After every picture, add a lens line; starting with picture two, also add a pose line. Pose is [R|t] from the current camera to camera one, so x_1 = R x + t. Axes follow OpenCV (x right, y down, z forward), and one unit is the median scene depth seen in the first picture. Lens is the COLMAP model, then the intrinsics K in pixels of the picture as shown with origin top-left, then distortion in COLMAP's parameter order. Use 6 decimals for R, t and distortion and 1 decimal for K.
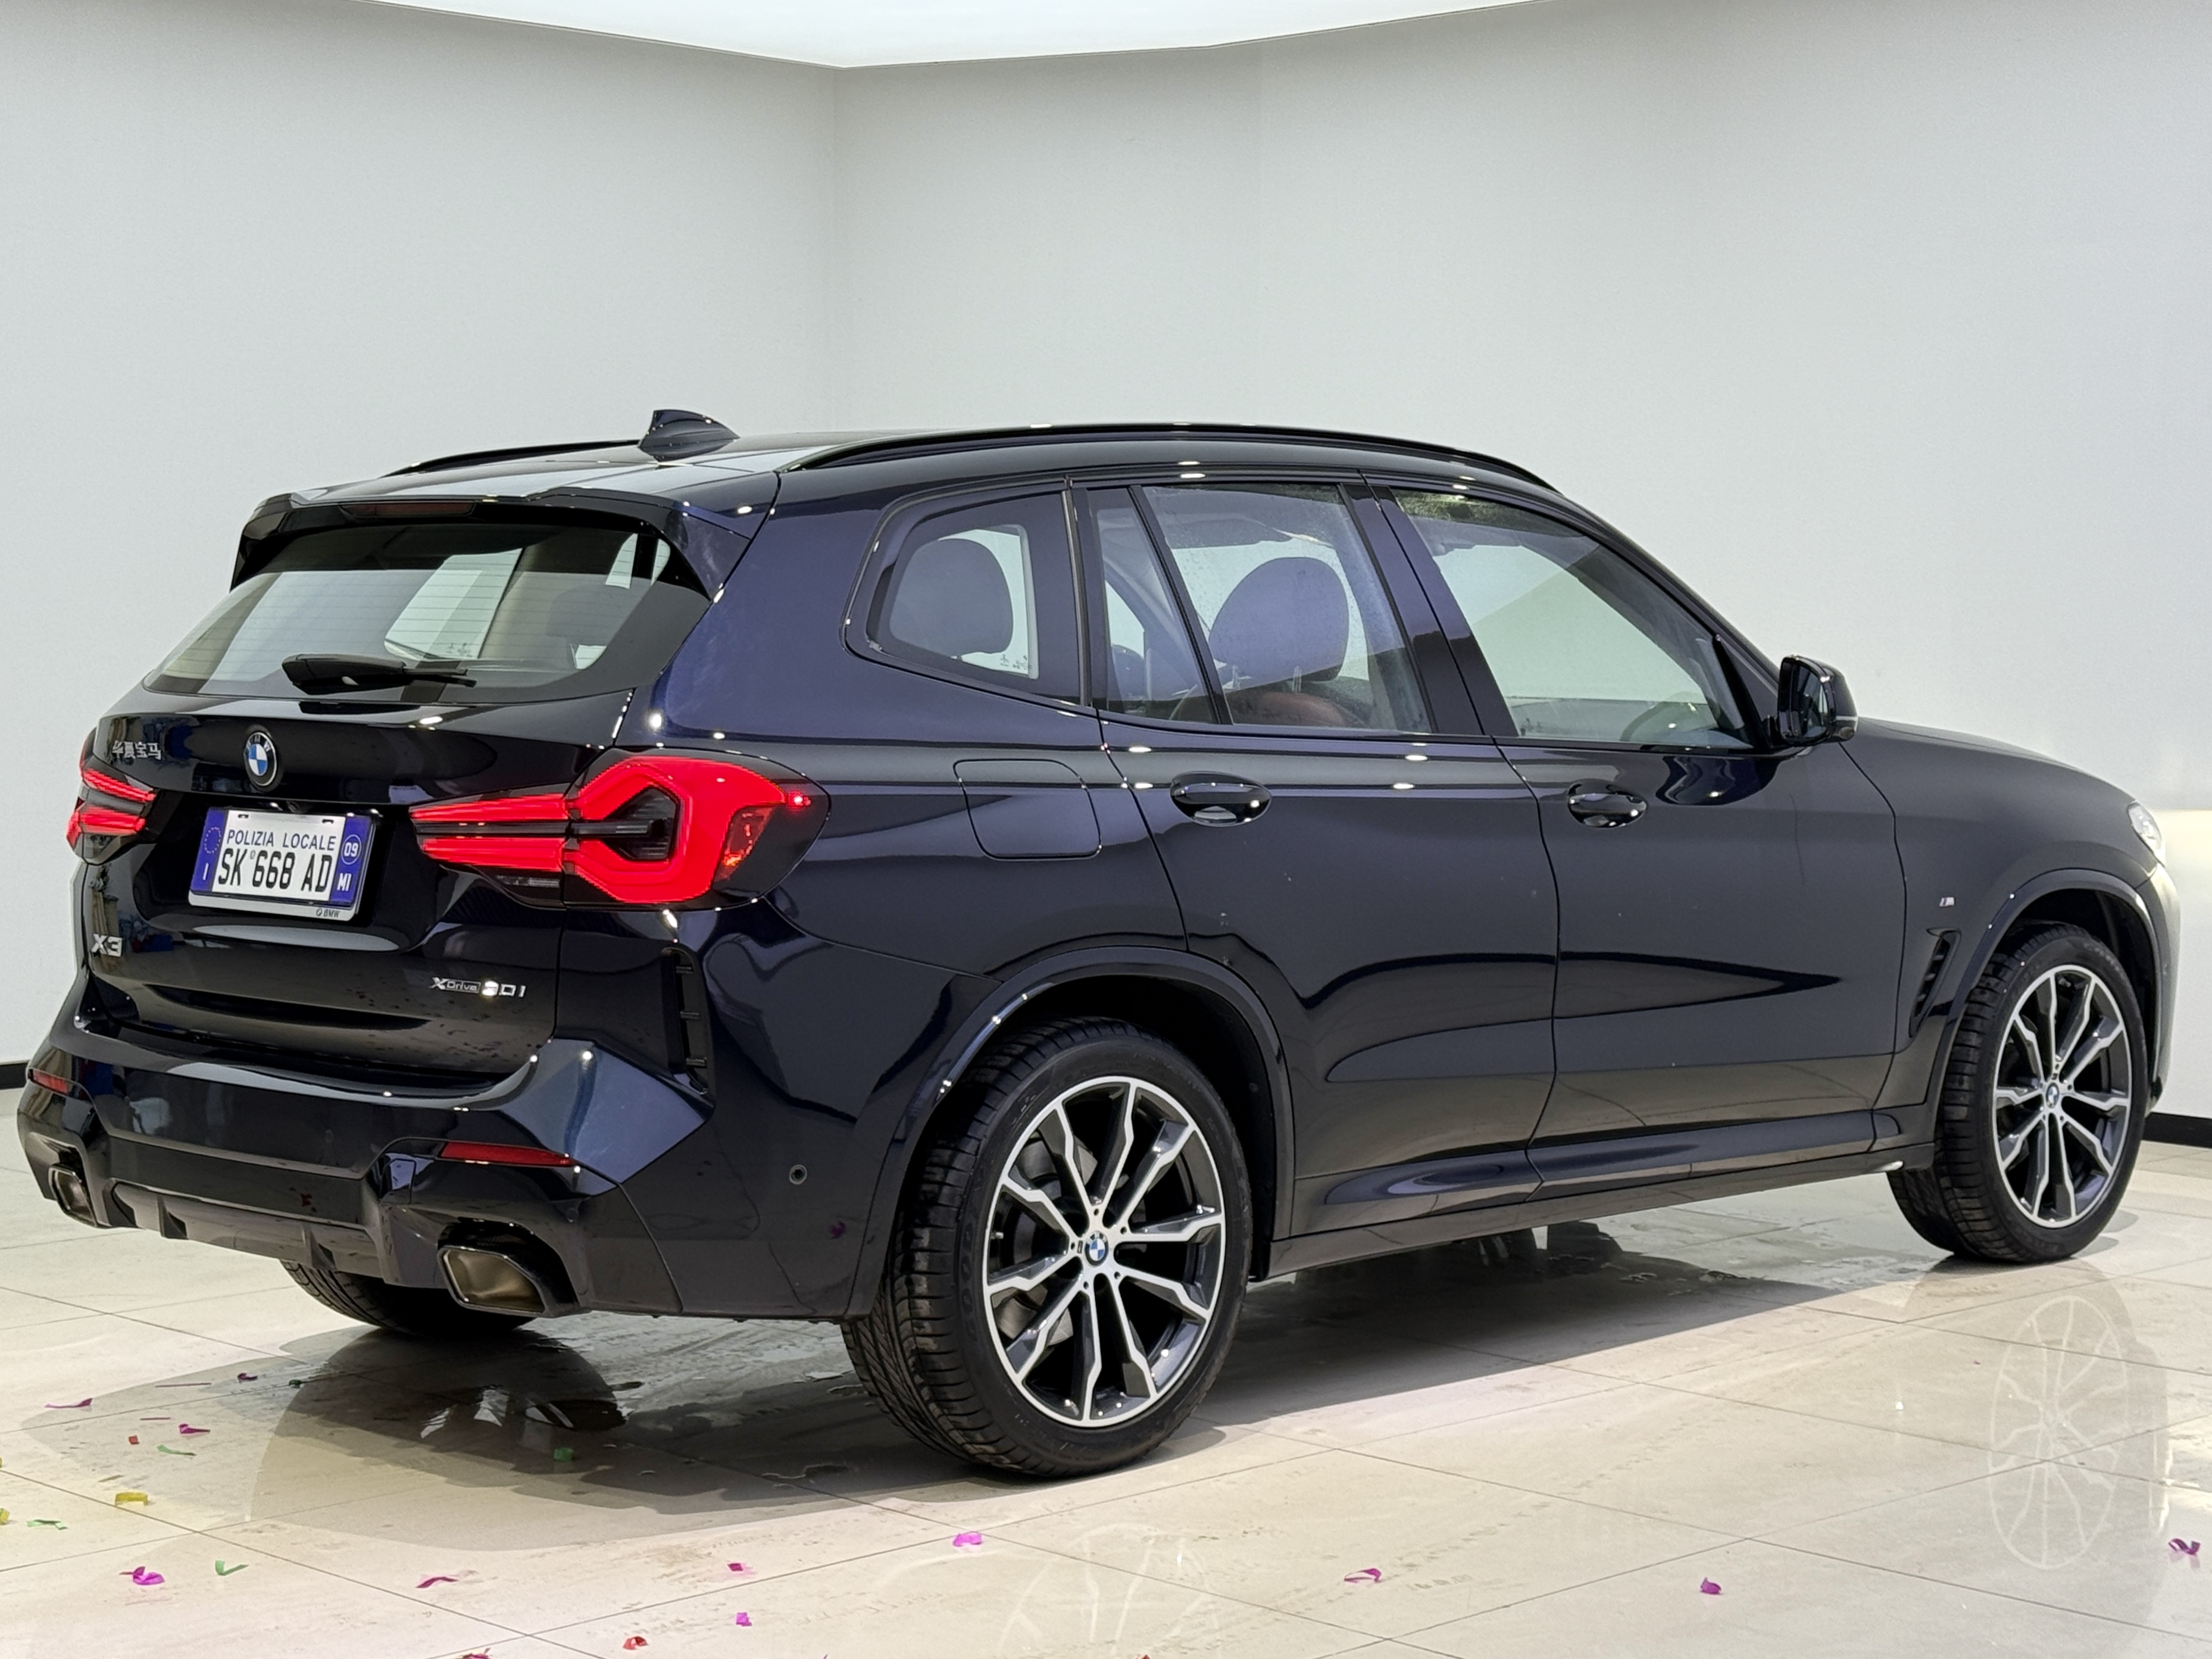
lens RADIAL K [[4148.1, 0, 1106.0], [0, 4148.1, 829.5], [0, 0, 1]] dist [0.006750, -0.043377]
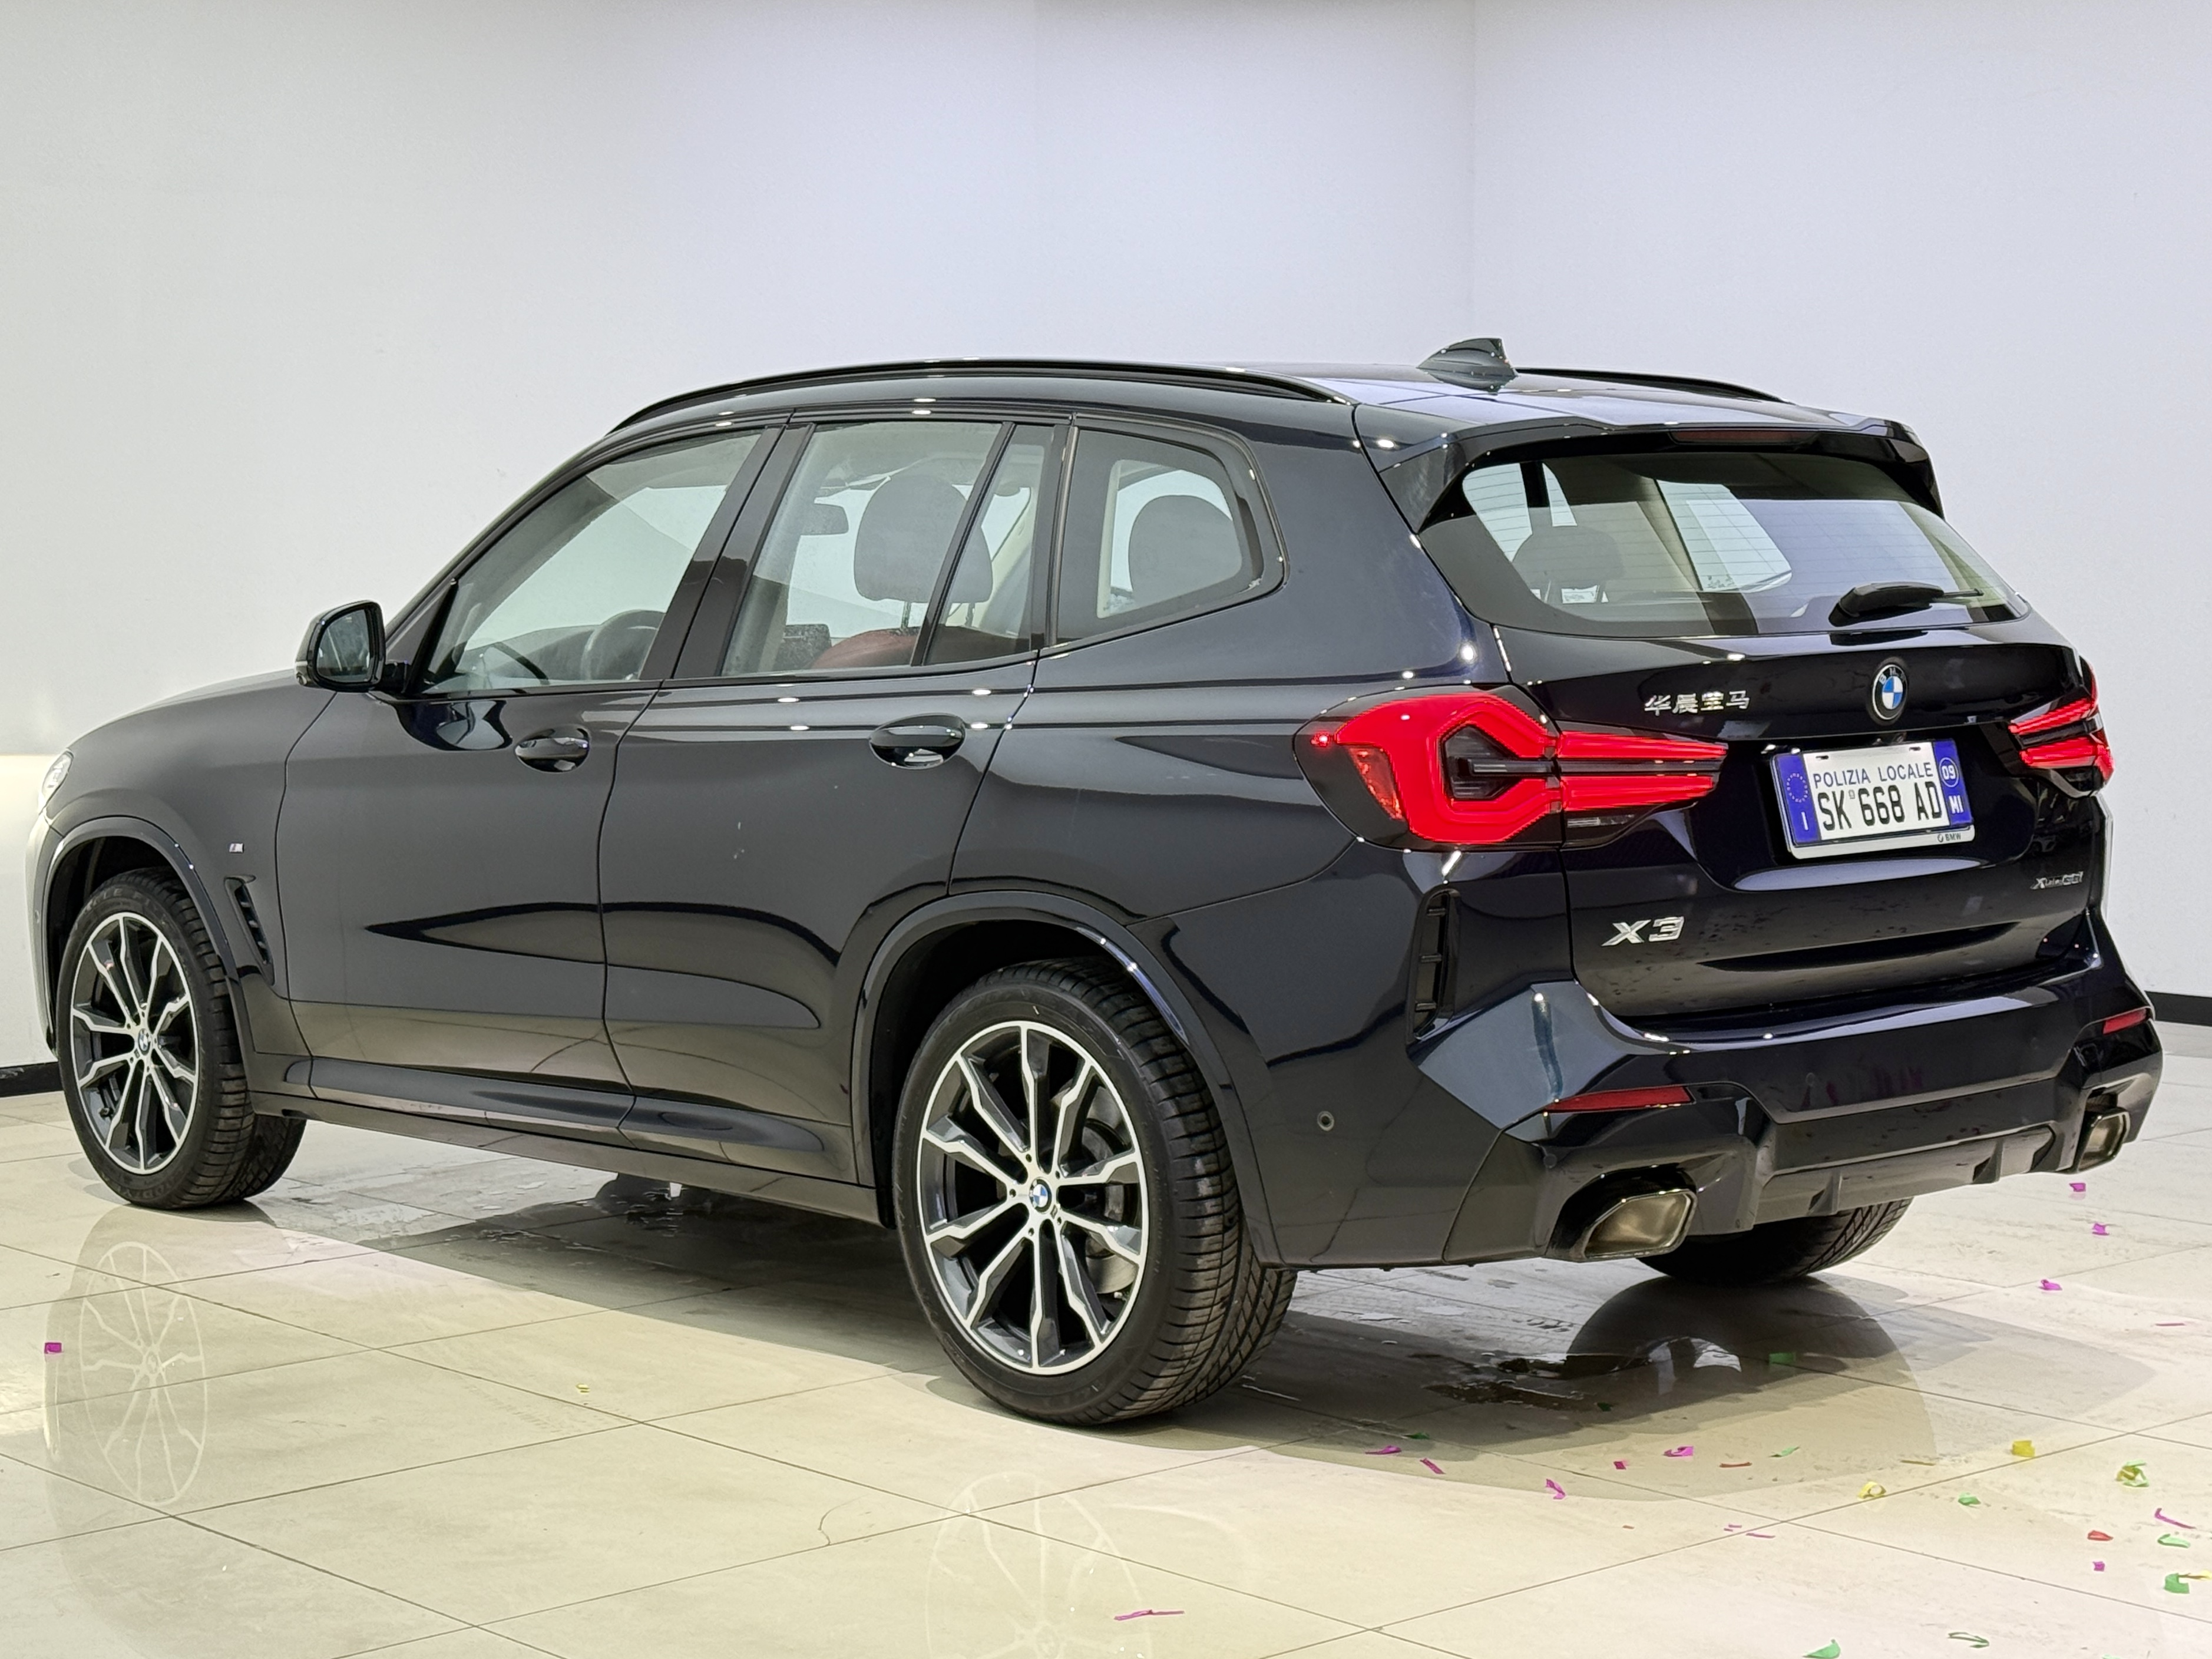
lens RADIAL K [[4022.7, 0, 1106.0], [0, 4022.7, 829.5], [0, 0, 1]] dist [0.040266, -0.066274]
pose [[0.068498, -0.081917, 0.994282, -1.149435], [0.075786, 0.994171, 0.076687, -0.070786], [-0.994769, 0.070099, 0.074307, 1.104857]]
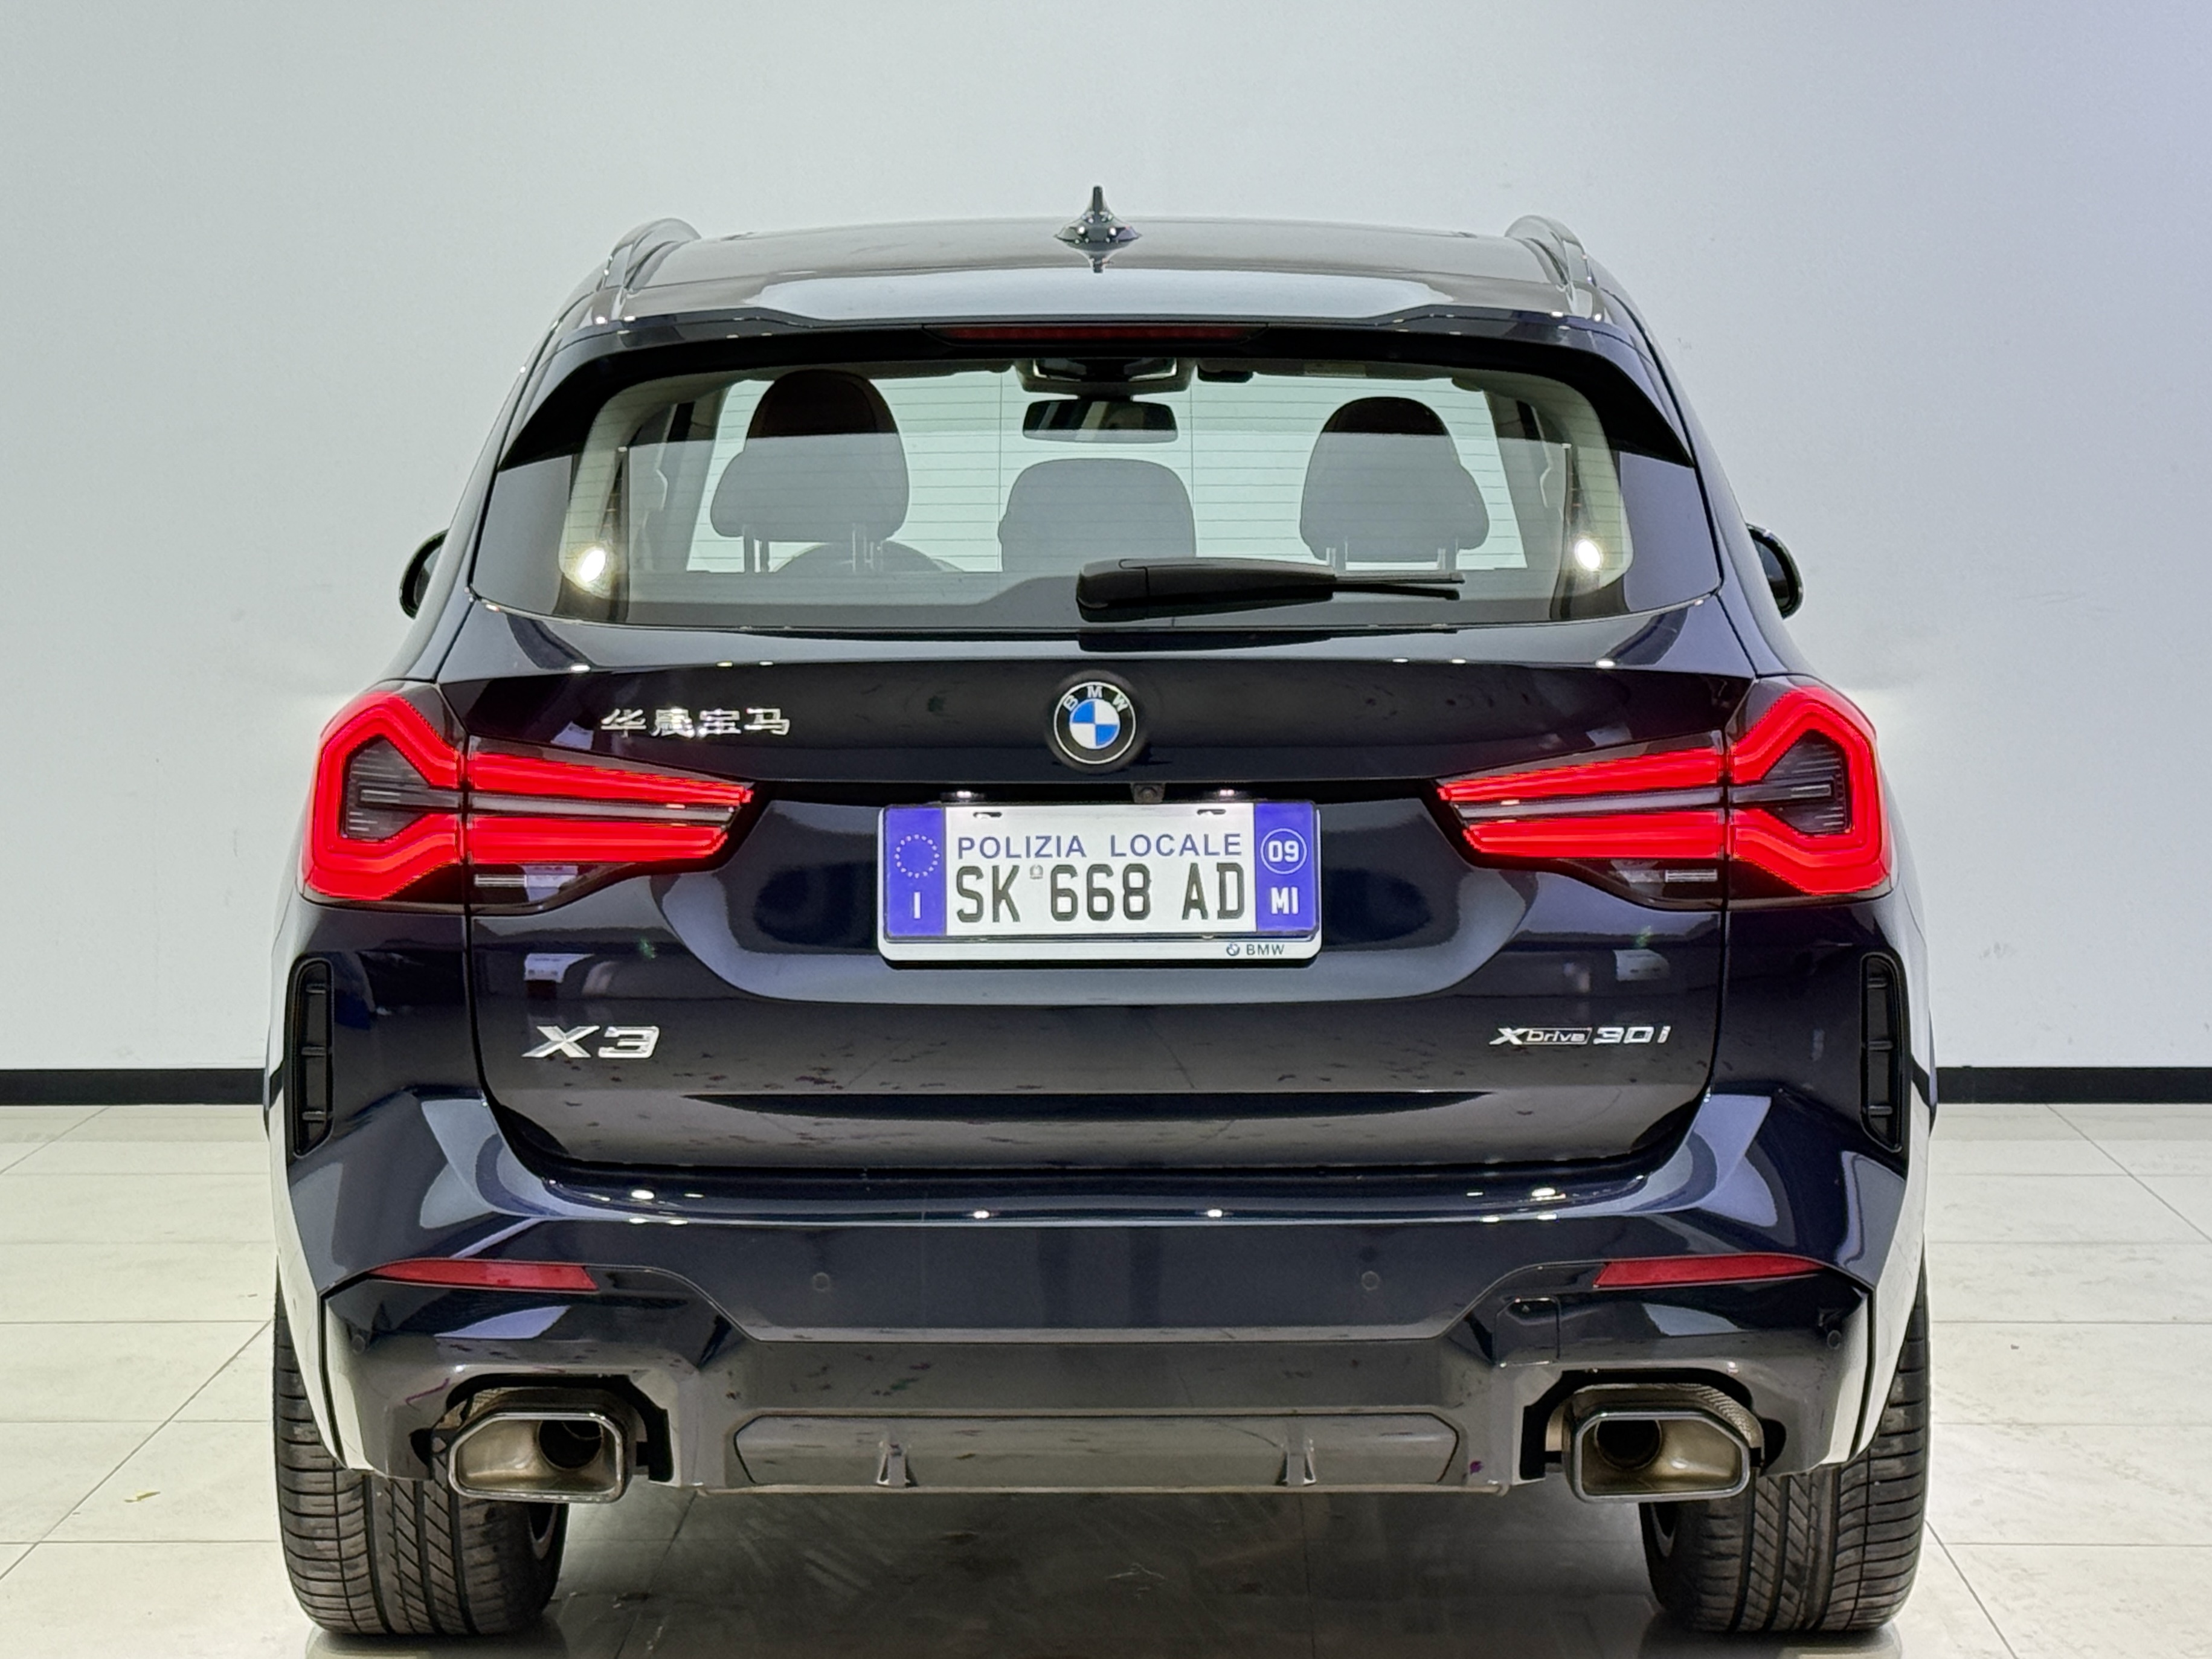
lens RADIAL K [[4821.3, 0, 1106.0], [0, 4821.3, 829.5], [0, 0, 1]] dist [0.385151, 0.100676]
pose [[0.714867, -0.059497, 0.696724, -0.722866], [0.049178, 0.998184, 0.034782, -0.026304], [-0.697529, 0.009399, 0.716495, 0.453745]]
